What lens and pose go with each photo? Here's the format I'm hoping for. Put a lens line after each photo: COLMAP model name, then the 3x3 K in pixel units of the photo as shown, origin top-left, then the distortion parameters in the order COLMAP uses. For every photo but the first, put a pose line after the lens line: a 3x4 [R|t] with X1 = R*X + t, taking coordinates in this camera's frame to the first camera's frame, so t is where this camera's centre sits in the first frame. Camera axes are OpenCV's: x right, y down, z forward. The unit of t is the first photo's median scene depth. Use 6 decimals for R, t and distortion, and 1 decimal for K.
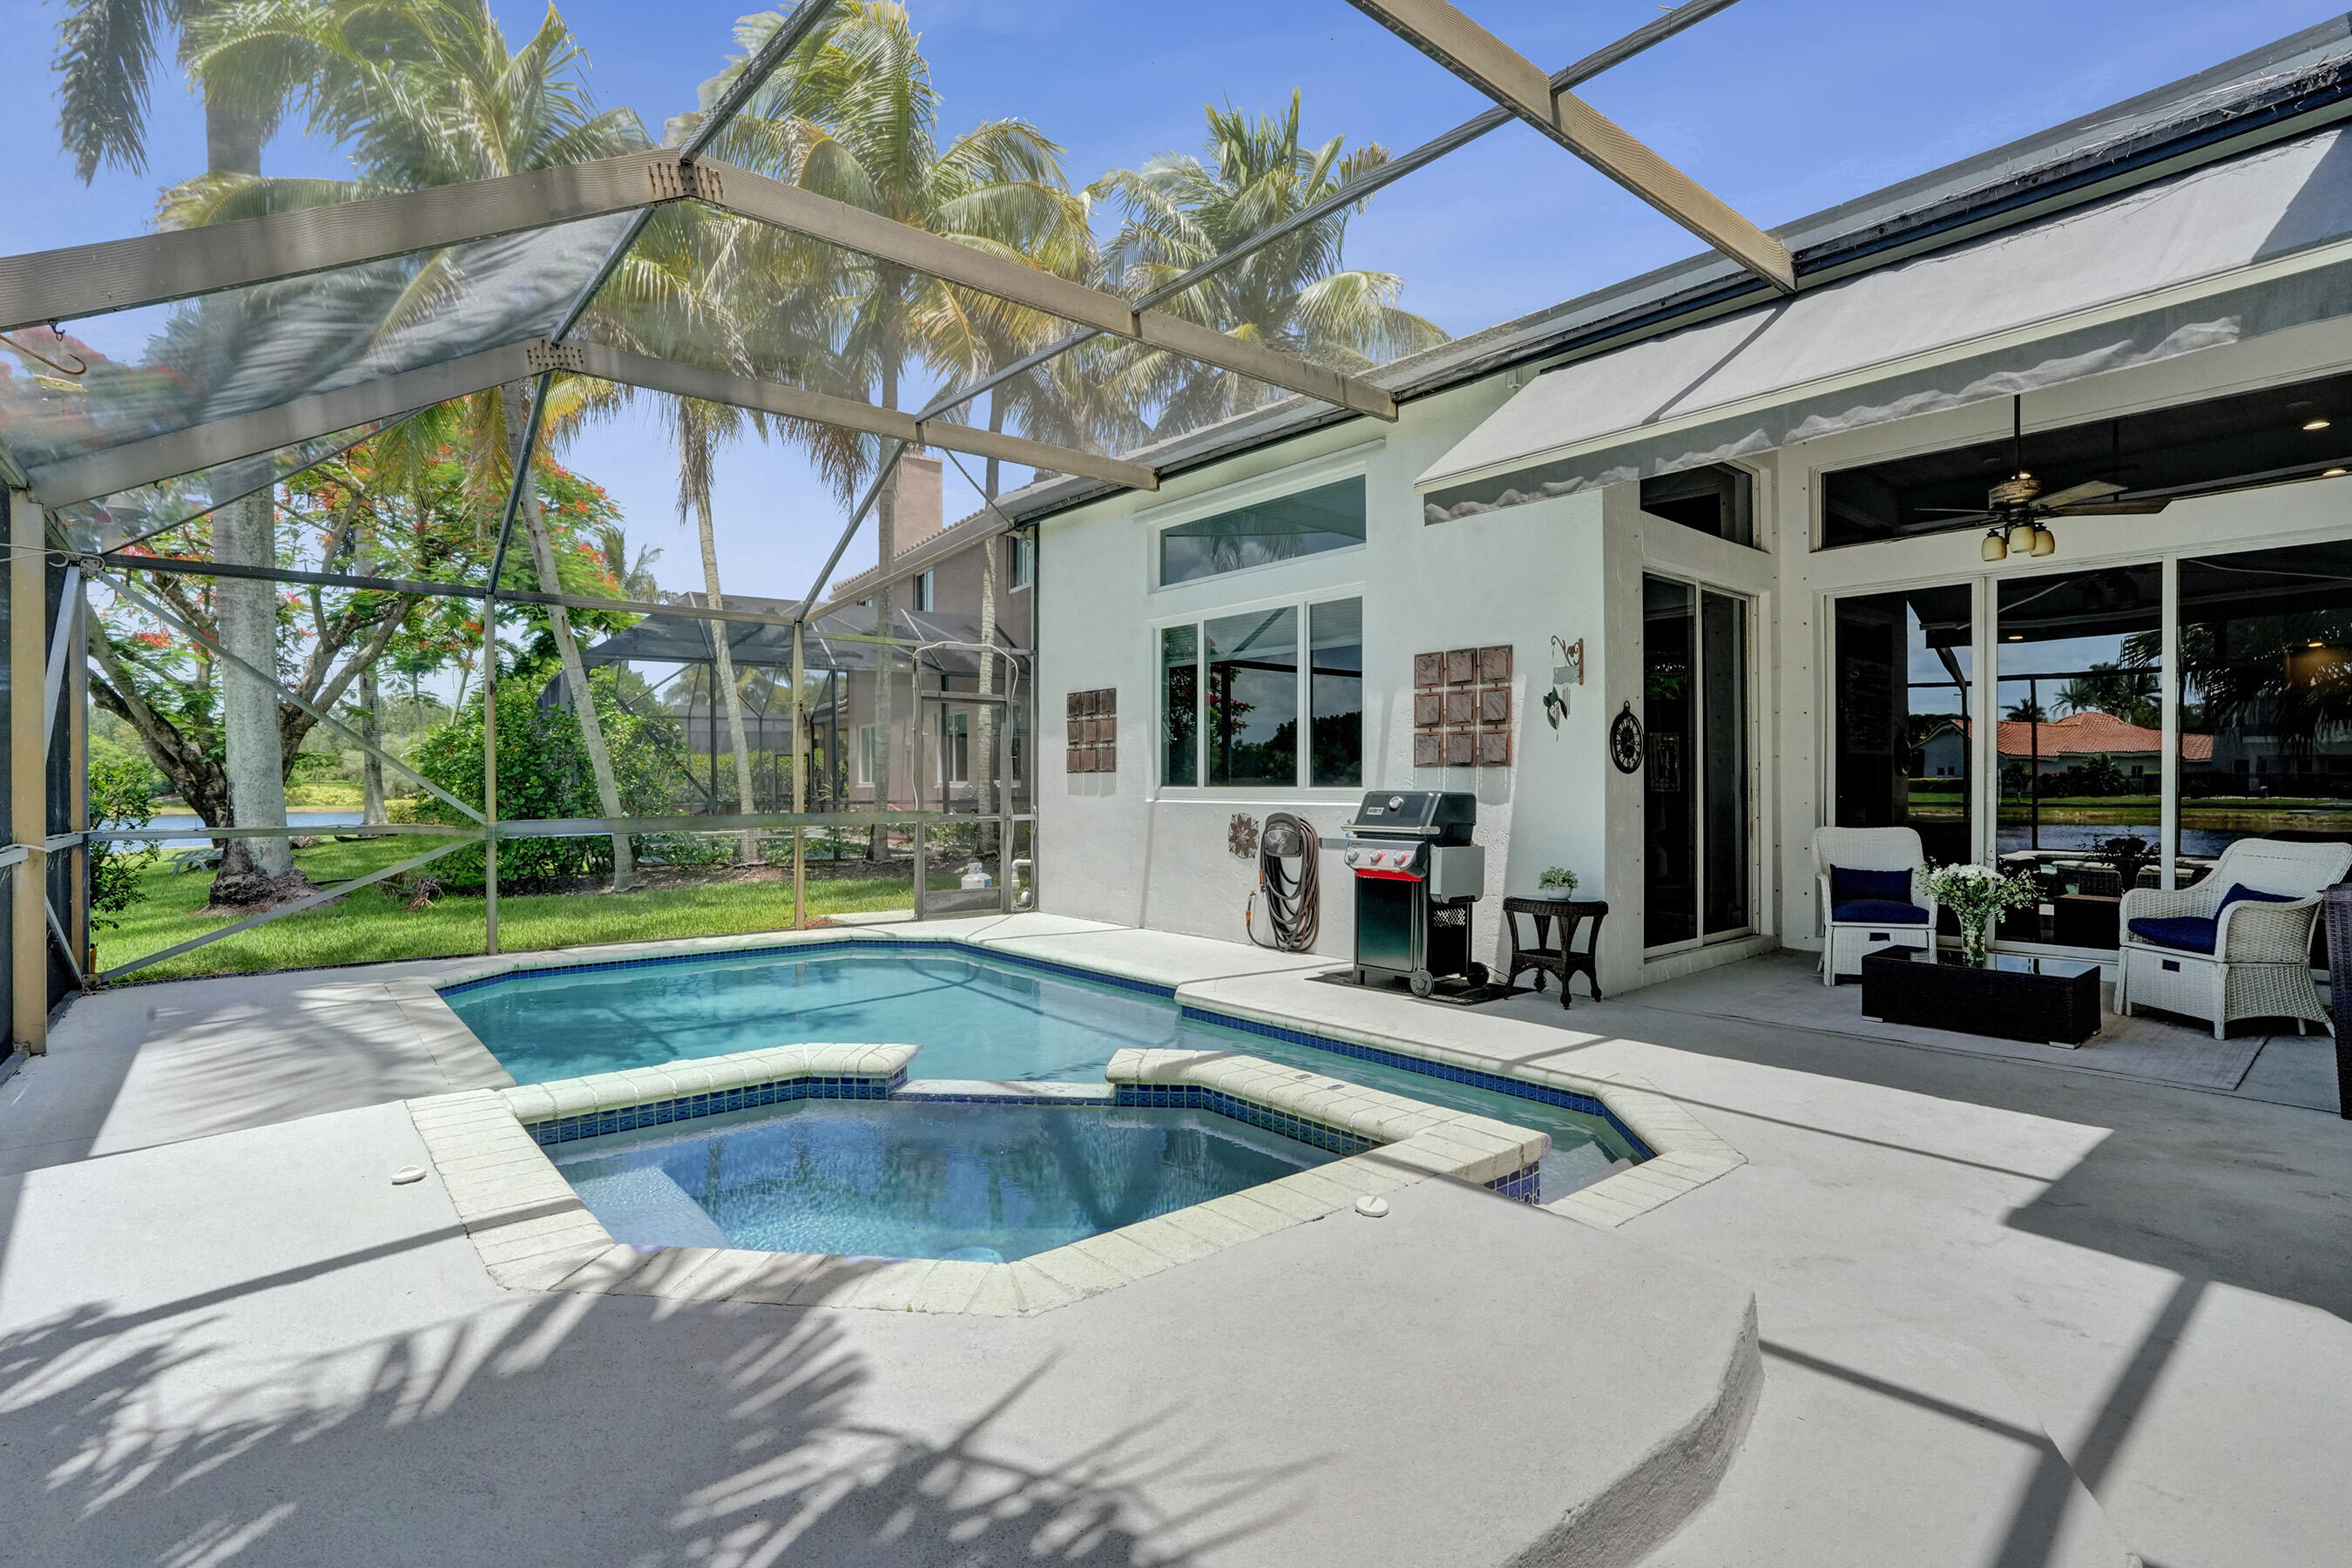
lens RADIAL K [[1213.4, 0, 1176.0], [0, 1213.4, 784.0], [0, 0, 1]] dist [-0.003845, -0.000458]
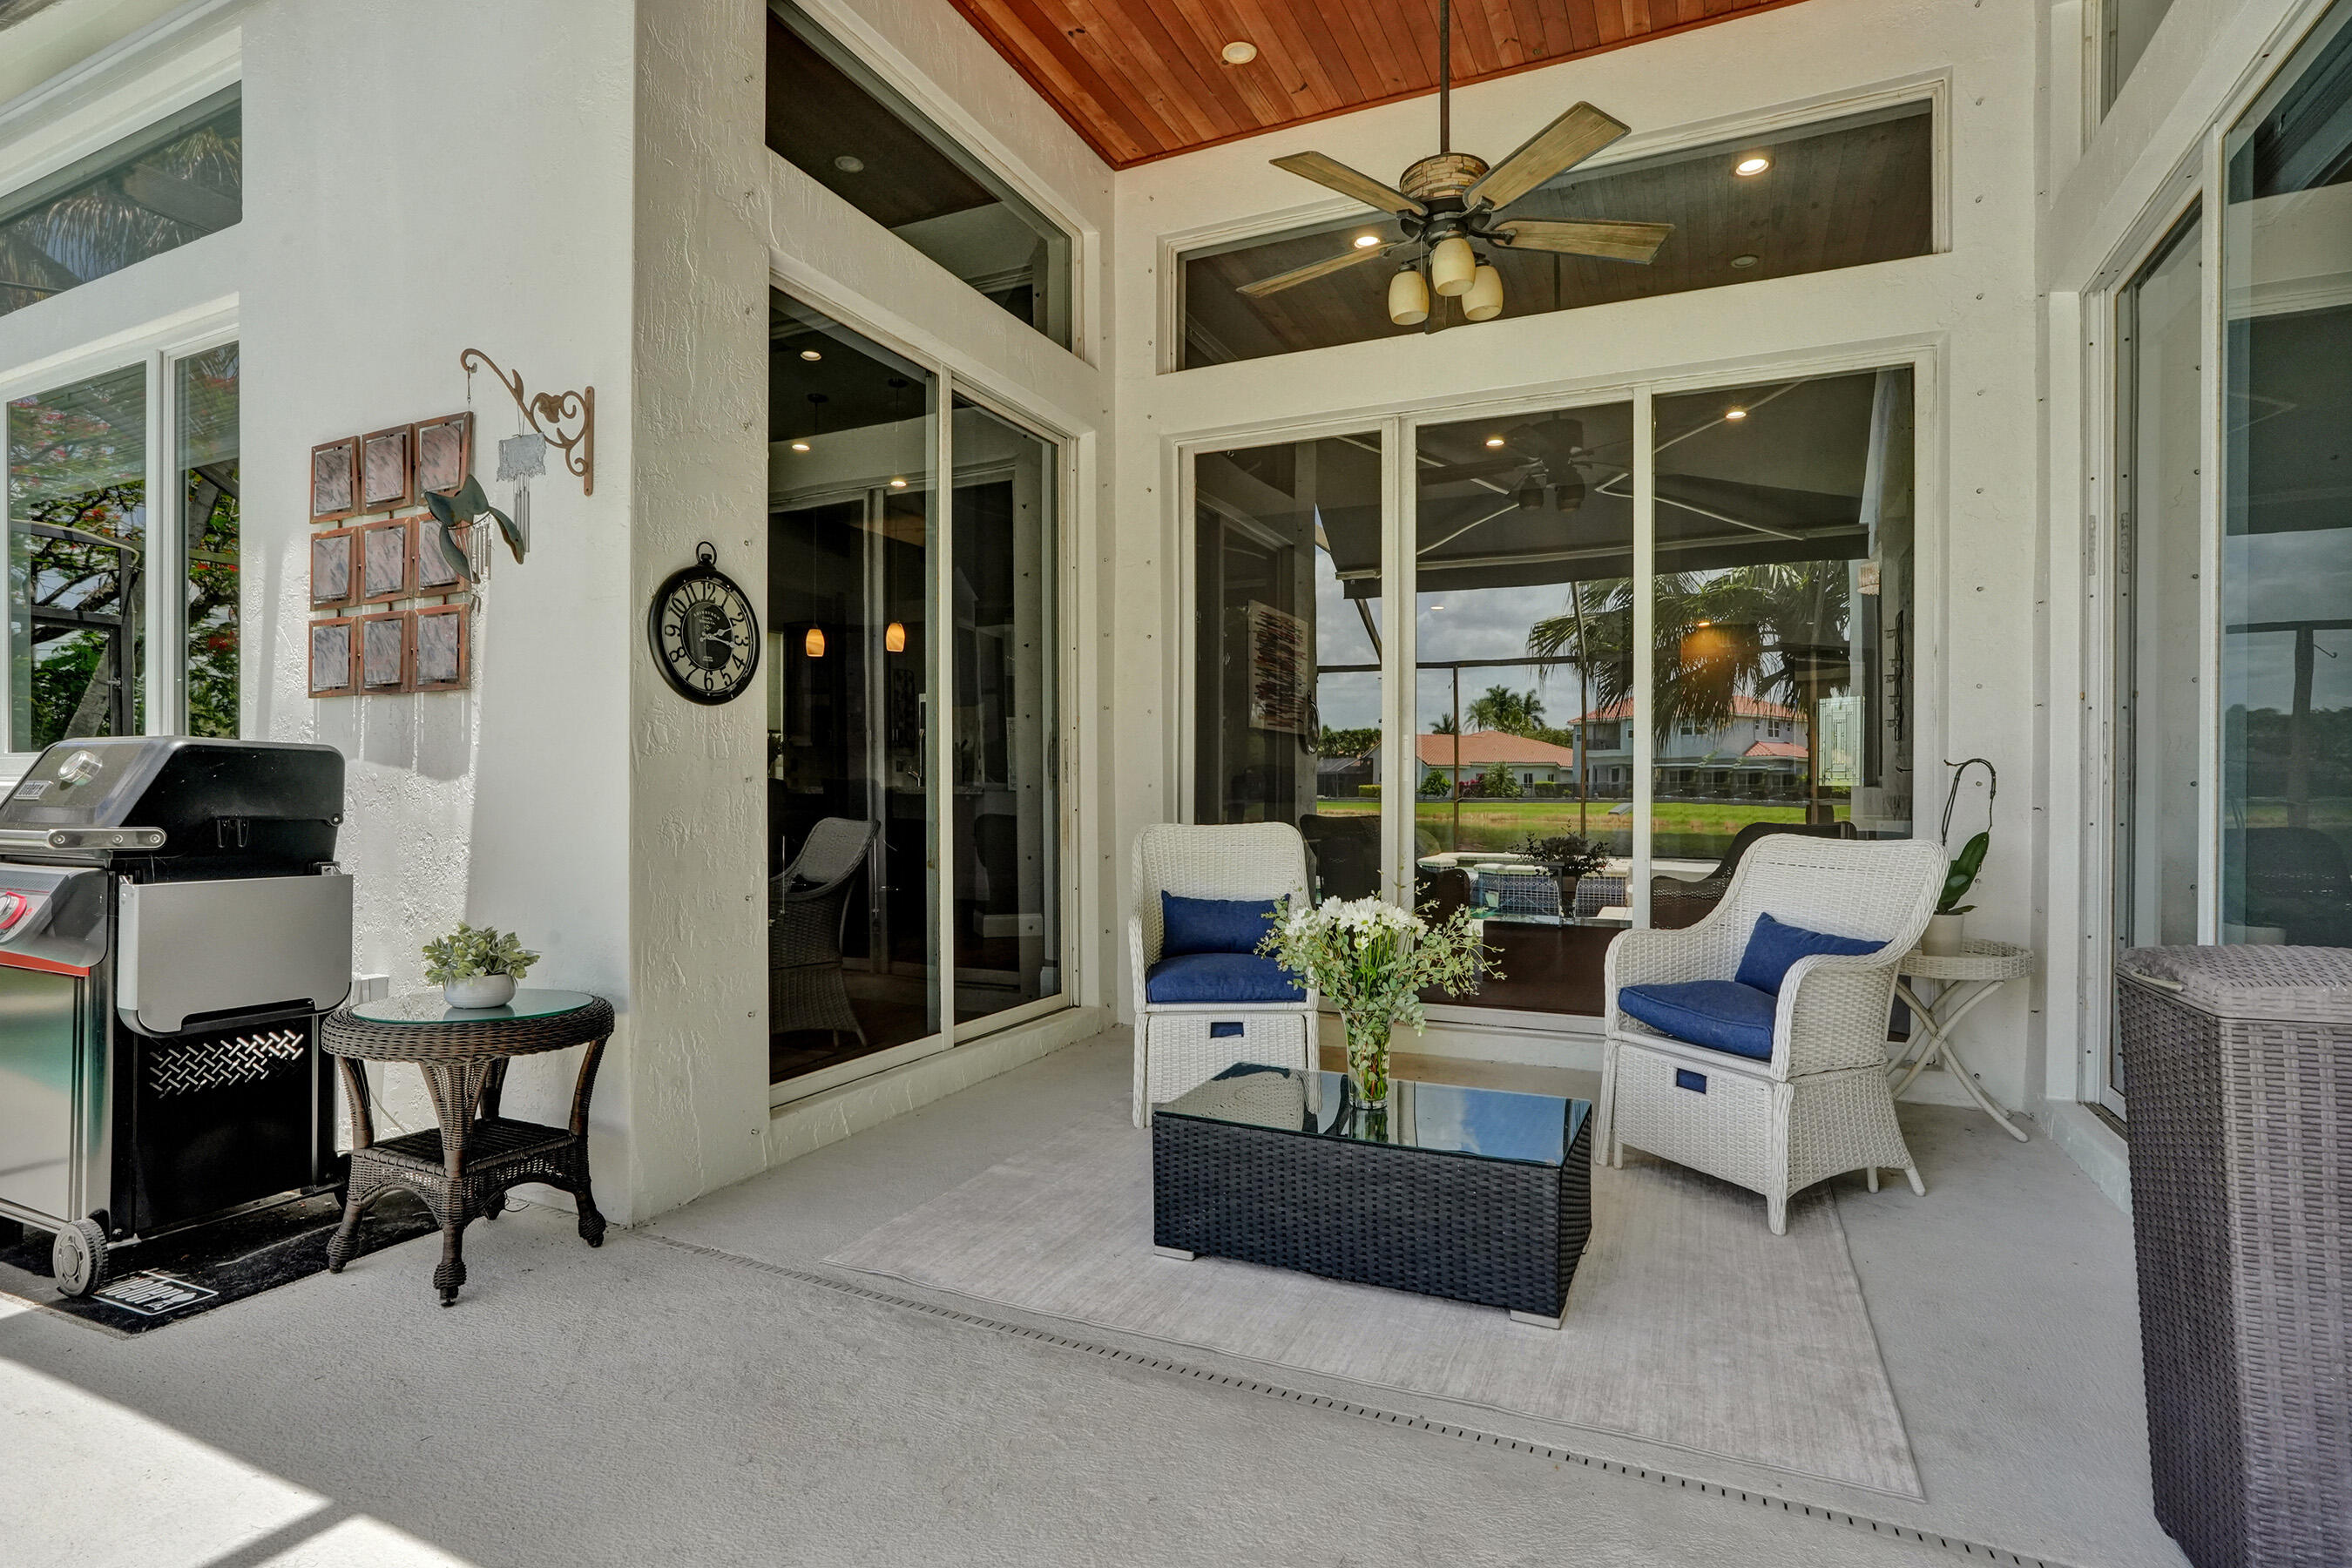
lens RADIAL K [[1133.0, 0, 1176.0], [0, 1133.0, 784.0], [0, 0, 1]] dist [-0.003612, 0.000015]
pose [[0.929004, 0.007182, 0.370001, 0.370045], [-0.004053, 0.999949, -0.009235, 0.022819], [-0.370048, 0.007080, 0.928986, 0.537935]]
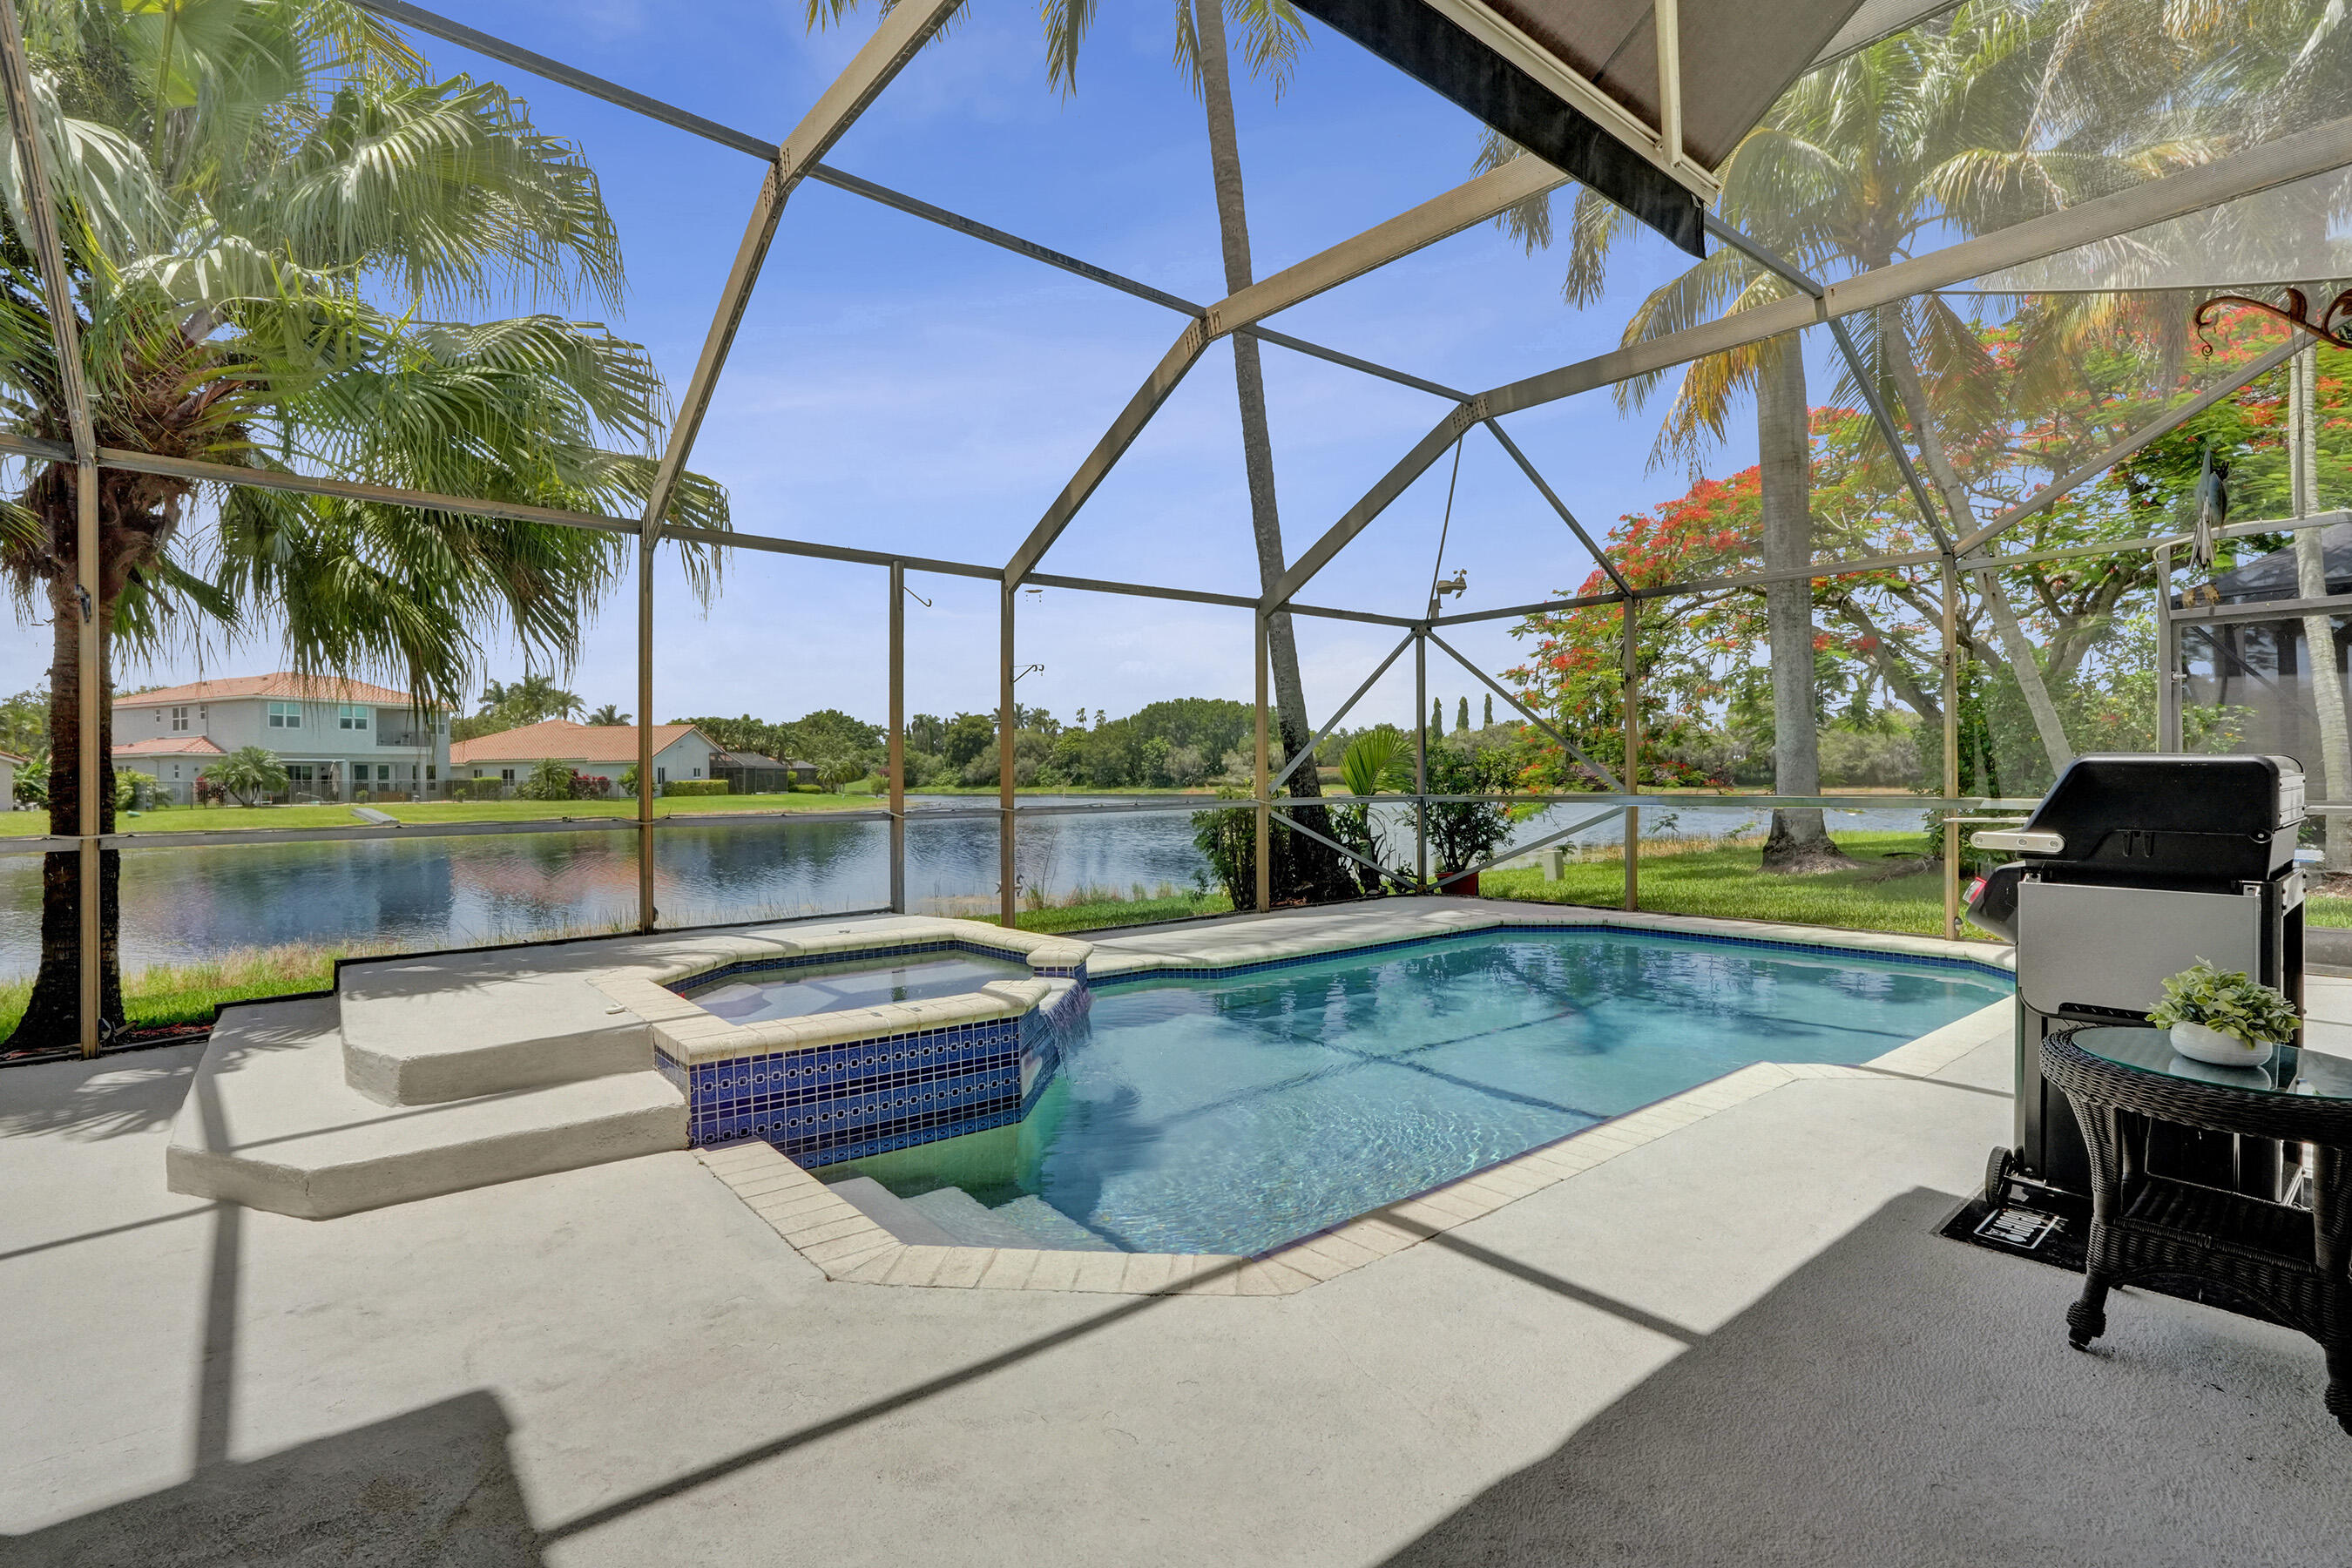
lens RADIAL K [[1125.6, 0, 1151.7], [0, 1125.6, 774.4], [0, 0, 1]] dist [-0.030792, 0.000664]
pose [[-0.072863, 0.010046, -0.997291, 0.614856], [0.003629, 0.999945, 0.009808, 0.008471], [0.997335, -0.002905, -0.072896, 0.686382]]
